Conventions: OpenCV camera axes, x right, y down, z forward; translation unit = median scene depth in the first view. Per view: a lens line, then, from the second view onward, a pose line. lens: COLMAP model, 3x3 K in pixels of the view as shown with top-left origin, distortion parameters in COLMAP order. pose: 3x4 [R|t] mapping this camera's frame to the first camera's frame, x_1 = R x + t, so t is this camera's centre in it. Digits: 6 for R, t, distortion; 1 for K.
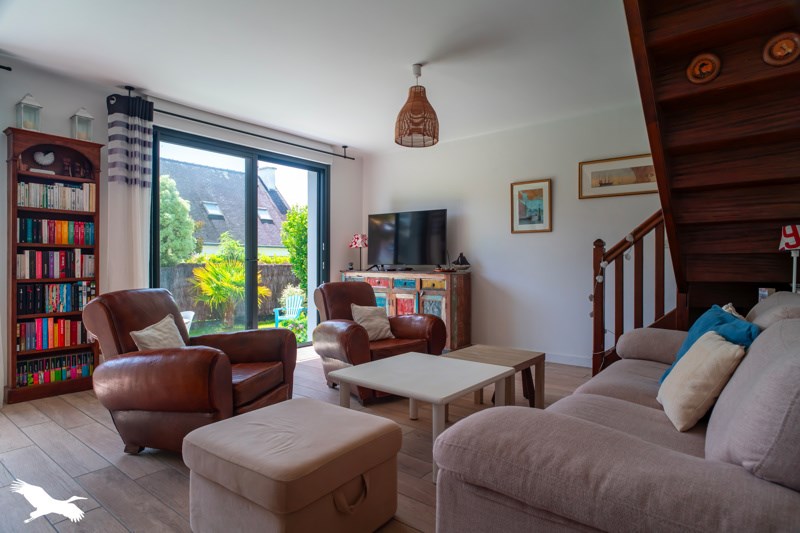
lens RADIAL K [[455.9, 0, 398.3], [0, 455.9, 266.8], [0, 0, 1]] dist [0.001630, 0.002950]
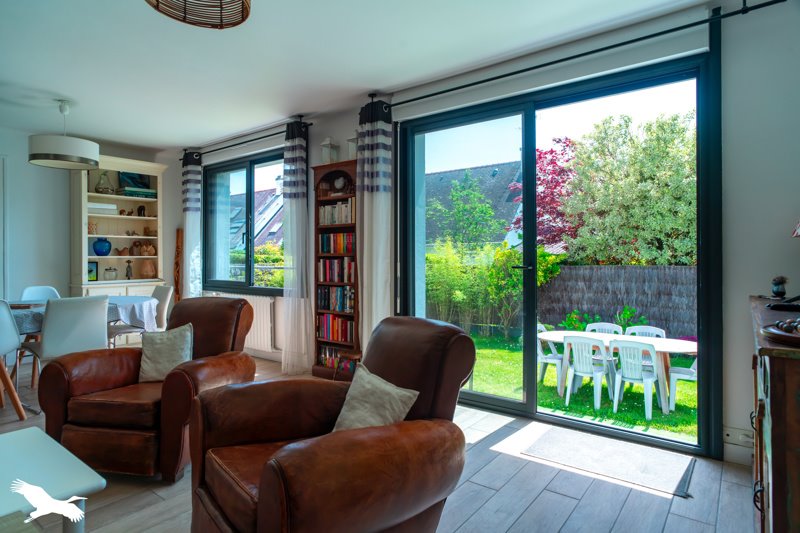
lens RADIAL K [[455.9, 0, 400.5], [0, 455.9, 264.8], [0, 0, 1]] dist [0.001630, 0.002950]
pose [[0.031026, -0.001425, -0.999518, 0.430330], [-0.019872, 0.999800, -0.002042, -0.020368], [0.999321, 0.019926, 0.030991, 1.092384]]
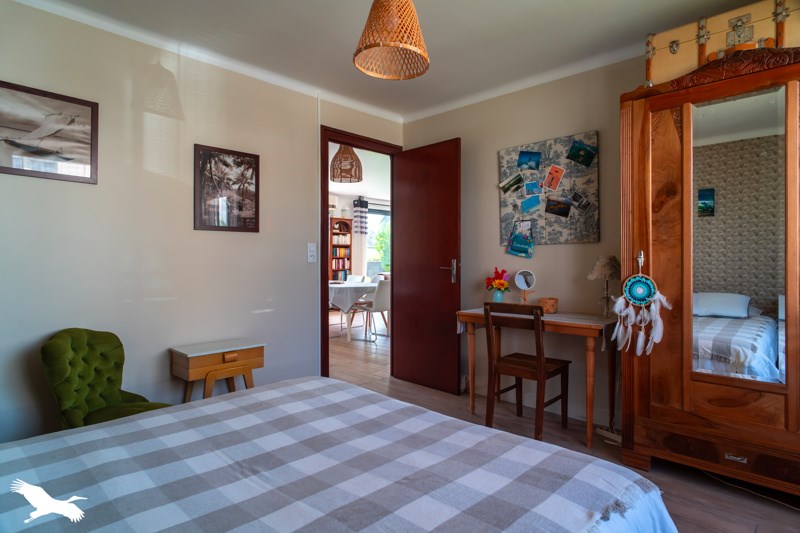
lens RADIAL K [[455.9, 0, 401.1], [0, 455.9, 262.7], [0, 0, 1]] dist [0.001630, 0.002950]
pose [[0.992346, 0.001779, -0.123477, -0.036510], [-0.003175, 0.999933, -0.011110, 0.015826], [0.123449, 0.011417, 0.992285, -1.661942]]
